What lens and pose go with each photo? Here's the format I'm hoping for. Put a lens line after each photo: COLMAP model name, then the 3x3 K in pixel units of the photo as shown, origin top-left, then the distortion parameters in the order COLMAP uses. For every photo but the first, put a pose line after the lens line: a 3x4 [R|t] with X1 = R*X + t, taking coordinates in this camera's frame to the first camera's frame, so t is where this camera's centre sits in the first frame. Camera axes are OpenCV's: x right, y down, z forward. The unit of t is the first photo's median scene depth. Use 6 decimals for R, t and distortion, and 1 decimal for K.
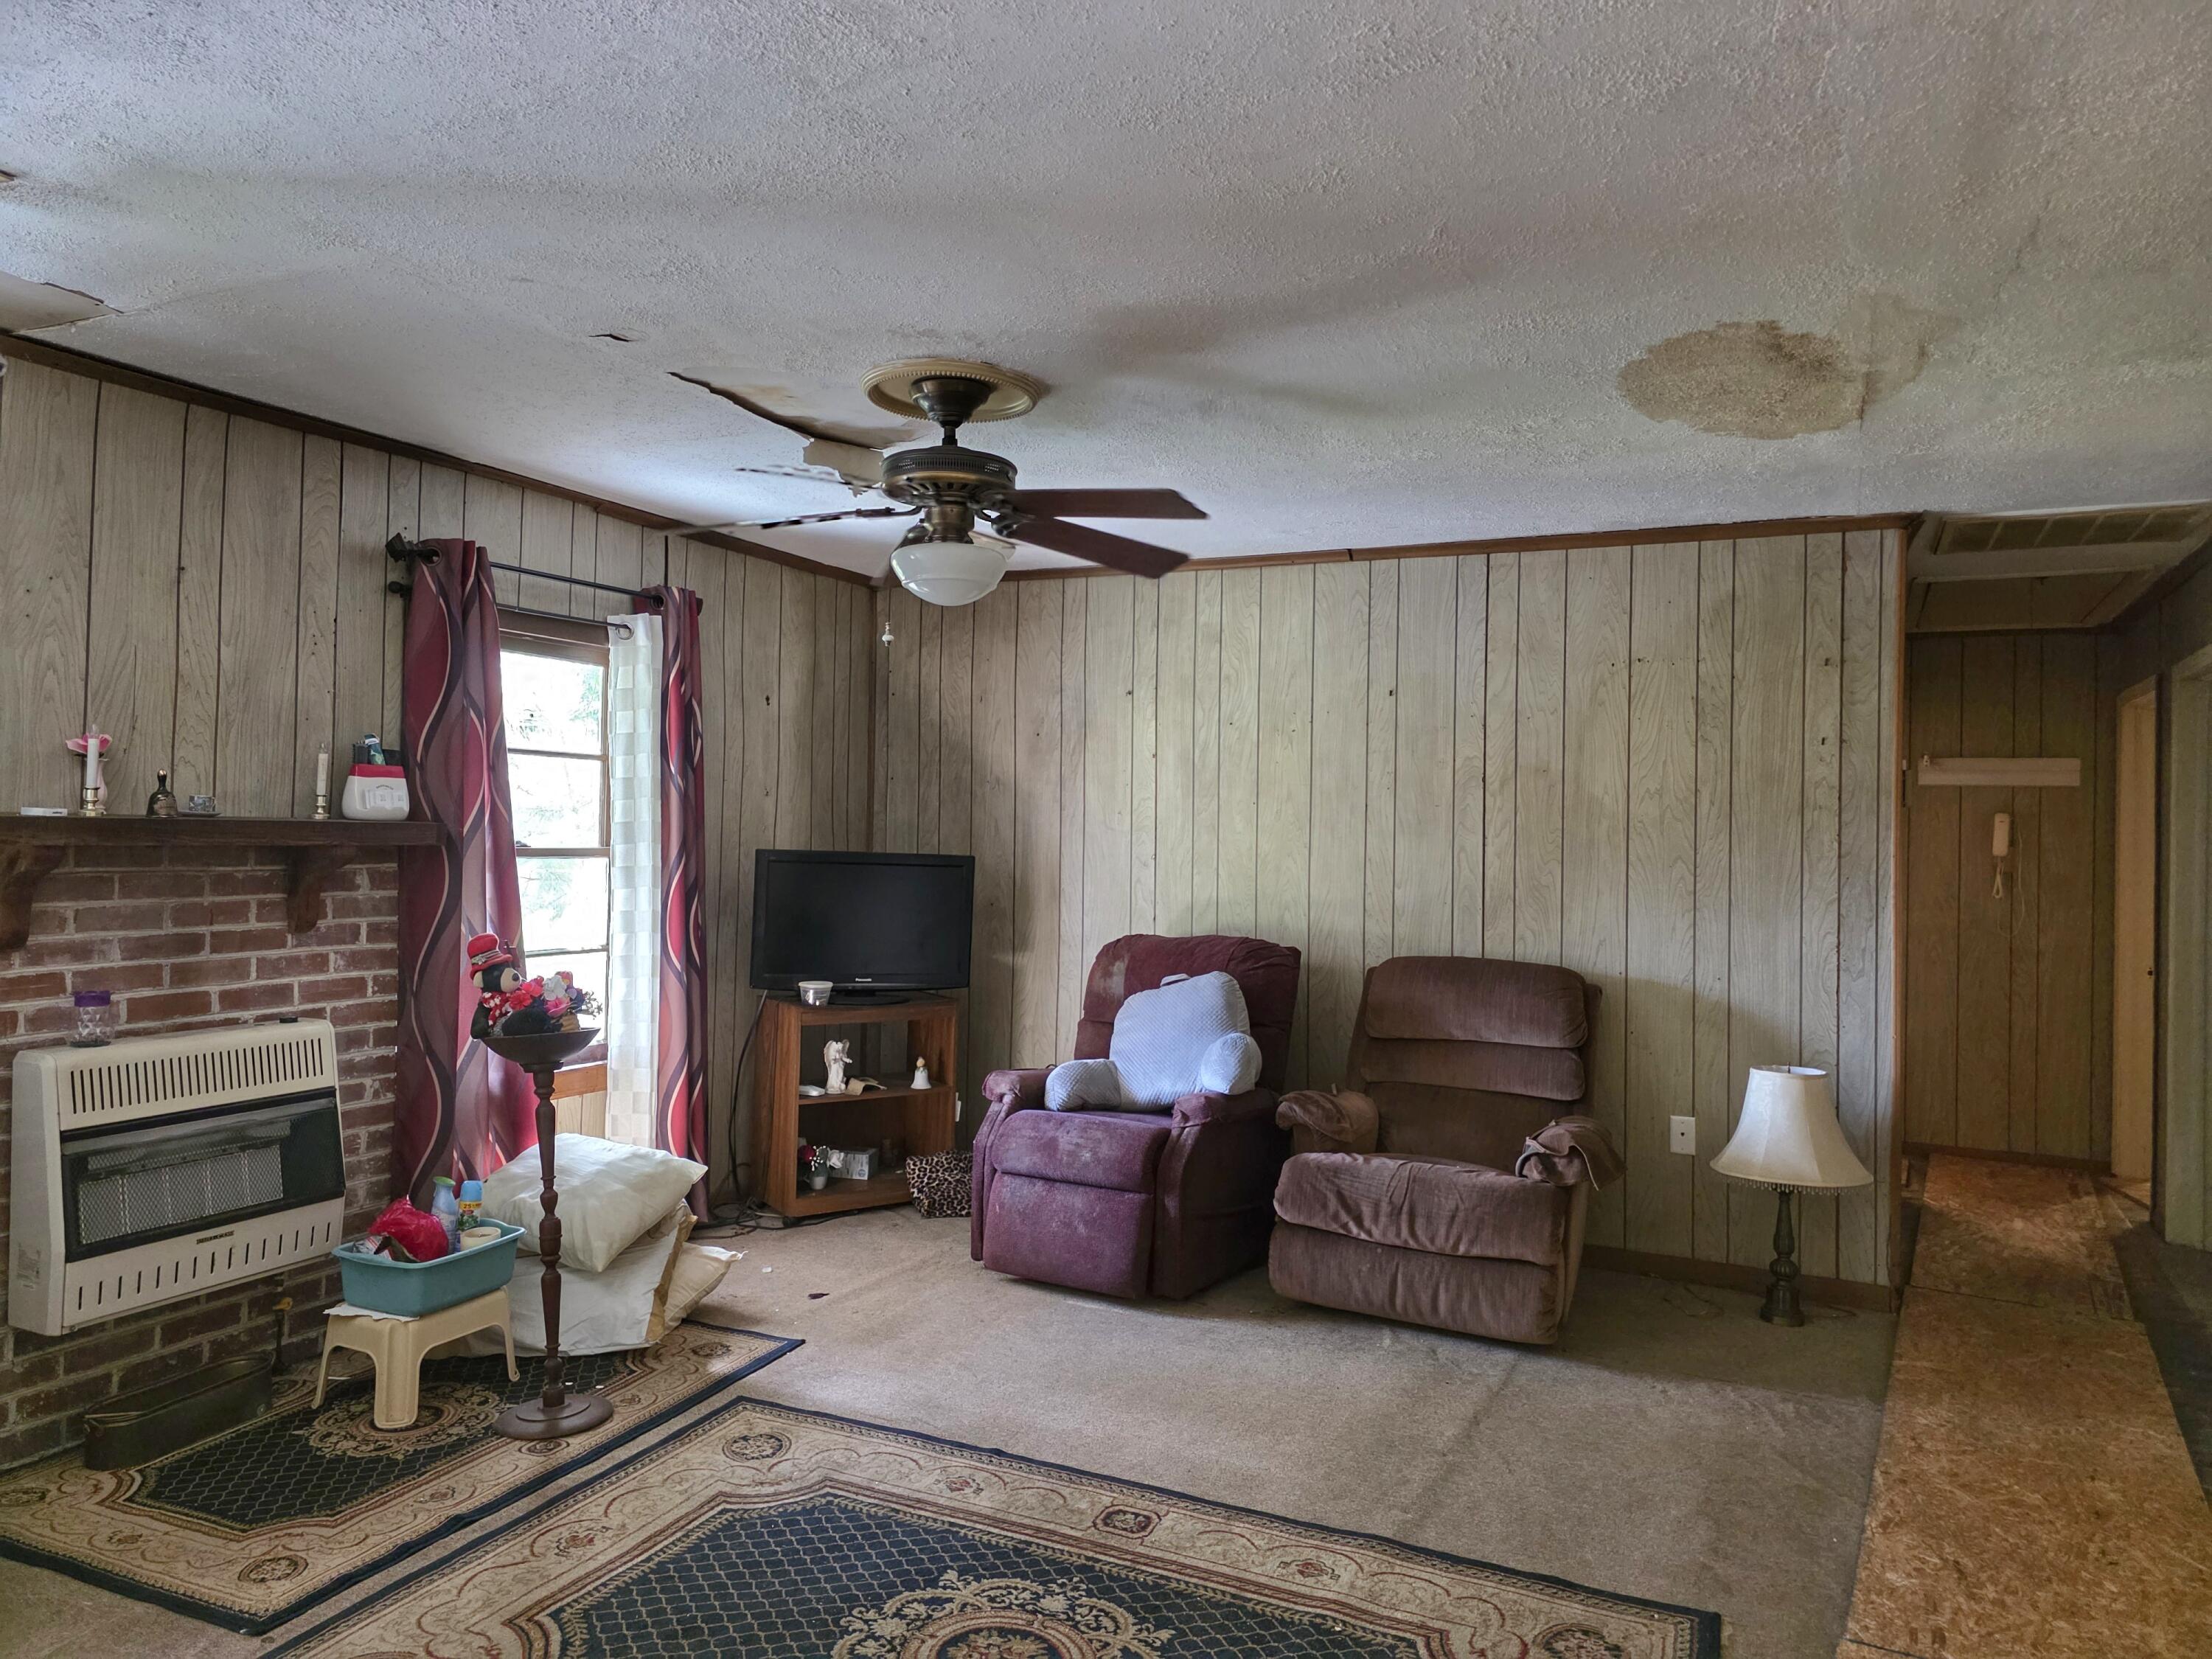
lens RADIAL K [[1489.5, 0, 1109.4], [0, 1489.5, 817.0], [0, 0, 1]] dist [0.045288, -0.040733]
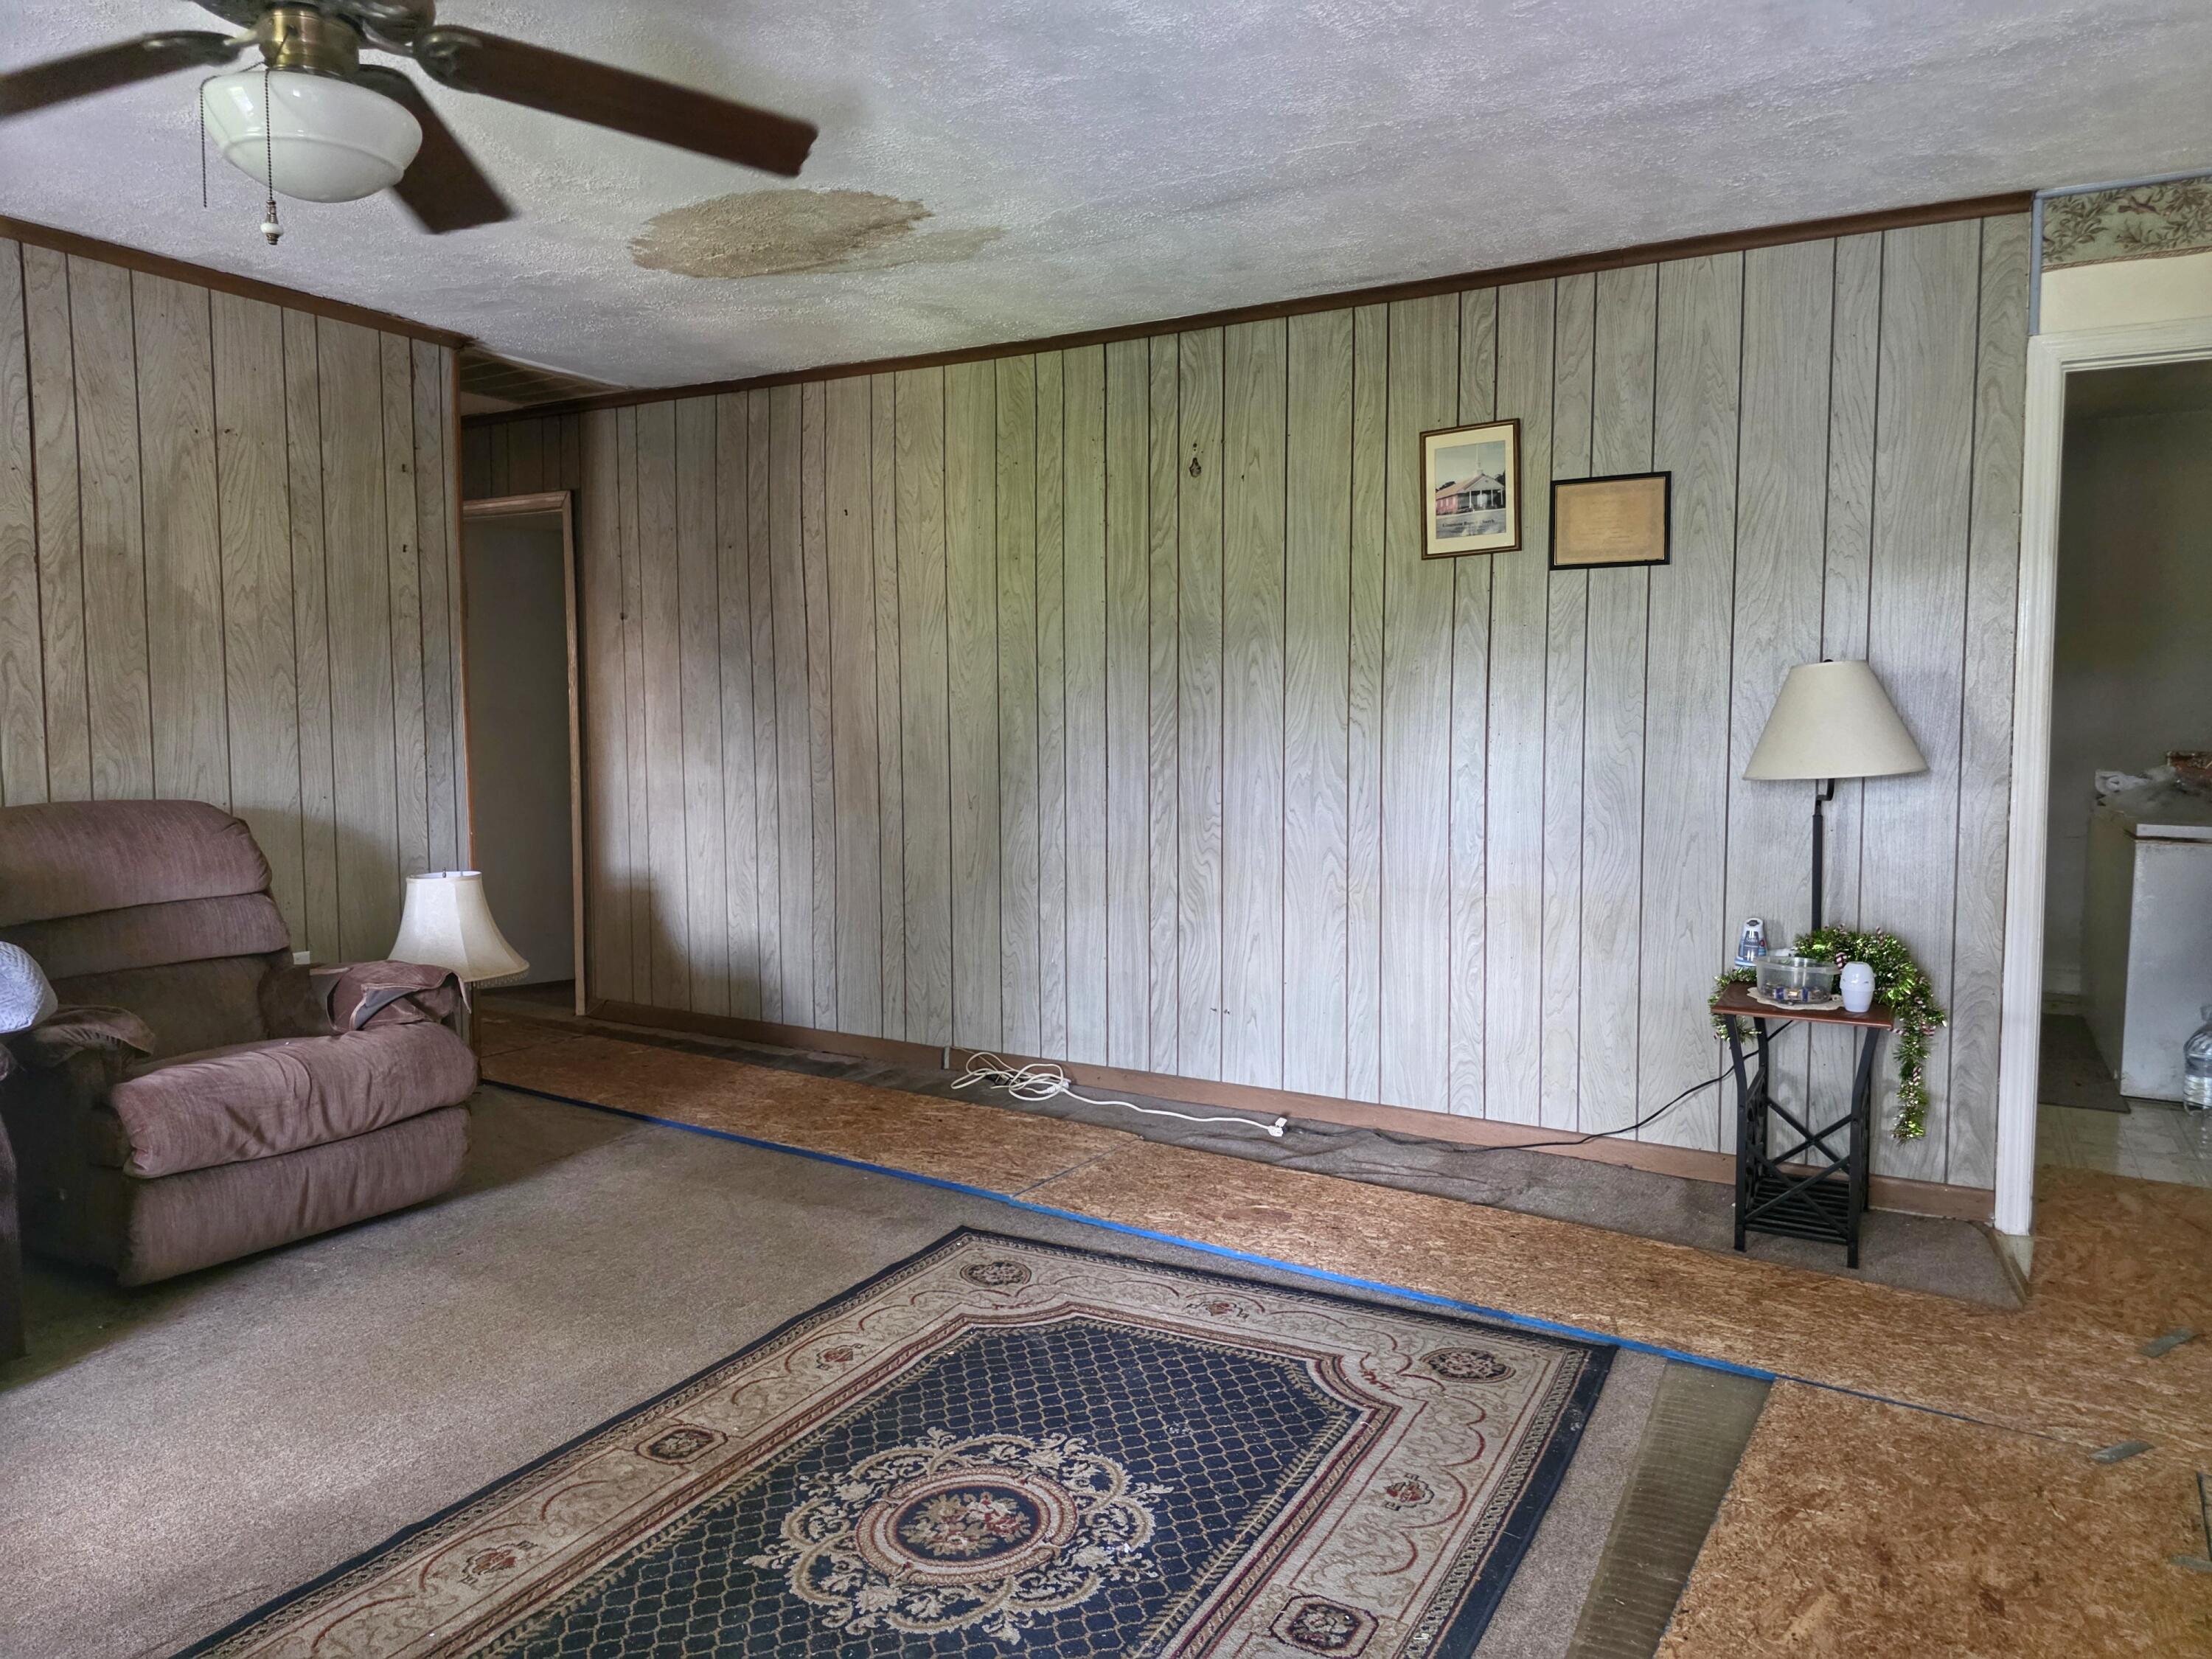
lens RADIAL K [[1489.5, 0, 1109.4], [0, 1489.5, 817.0], [0, 0, 1]] dist [0.045288, -0.040733]
pose [[0.060506, -0.094770, 0.993659, -0.557480], [-0.008806, 0.995393, 0.095472, 0.030398], [-0.998129, -0.014527, 0.059392, 0.521639]]
